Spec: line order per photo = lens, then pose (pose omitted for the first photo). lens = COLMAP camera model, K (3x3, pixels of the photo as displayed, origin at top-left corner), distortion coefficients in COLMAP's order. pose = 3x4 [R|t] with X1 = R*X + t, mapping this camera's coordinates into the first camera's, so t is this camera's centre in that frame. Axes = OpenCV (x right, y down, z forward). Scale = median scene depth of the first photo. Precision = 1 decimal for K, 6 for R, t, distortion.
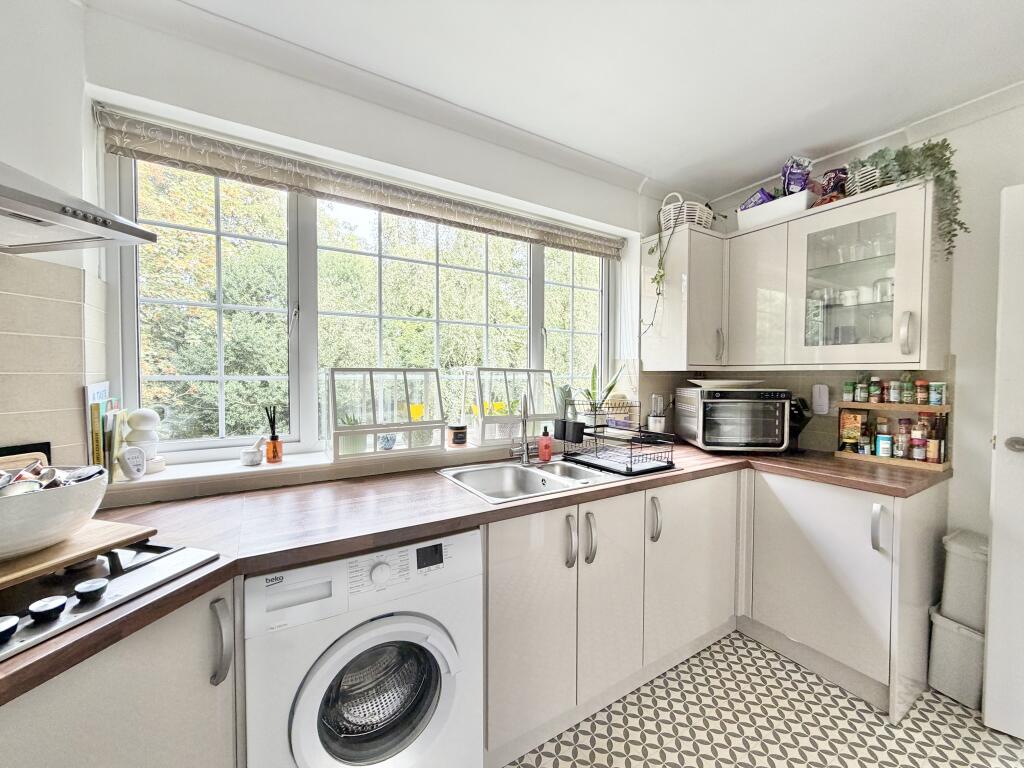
lens RADIAL K [[419.8, 0, 514.2], [0, 419.8, 378.1], [0, 0, 1]] dist [0.015117, -0.000090]
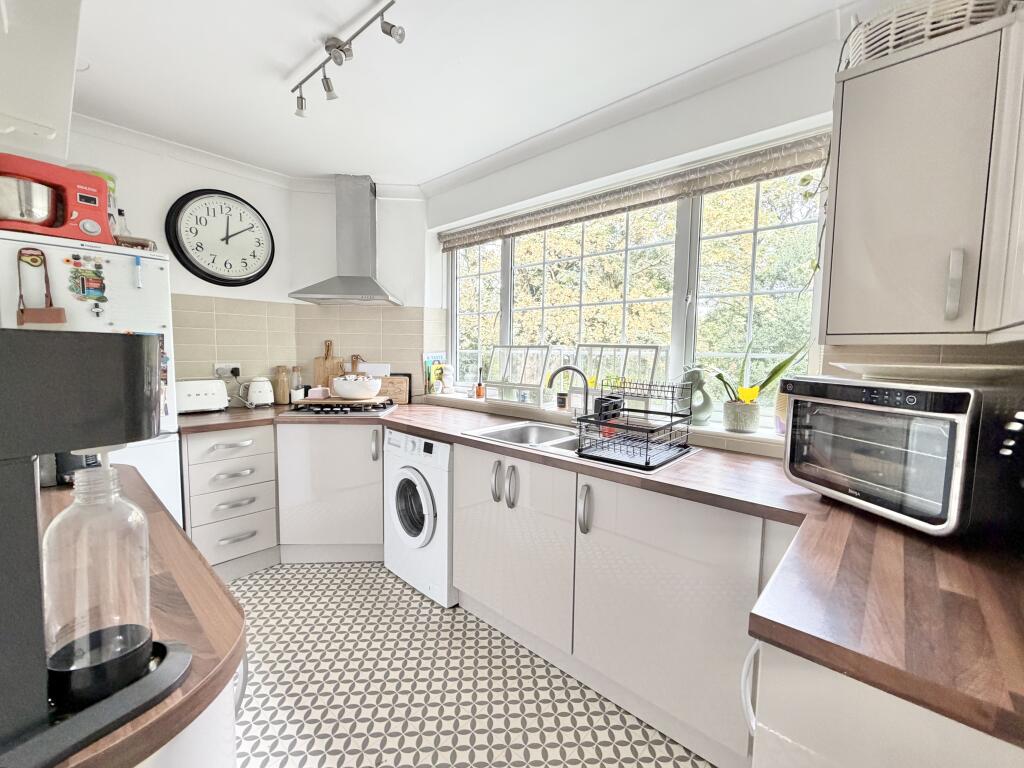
lens RADIAL K [[408.8, 0, 508.4], [0, 408.8, 386.1], [0, 0, 1]] dist [-0.000335, -0.000120]
pose [[0.280491, 0.072043, -0.957149, 1.081263], [-0.035130, 0.997282, 0.064769, 0.028584], [0.959214, 0.015457, 0.282259, 0.593989]]
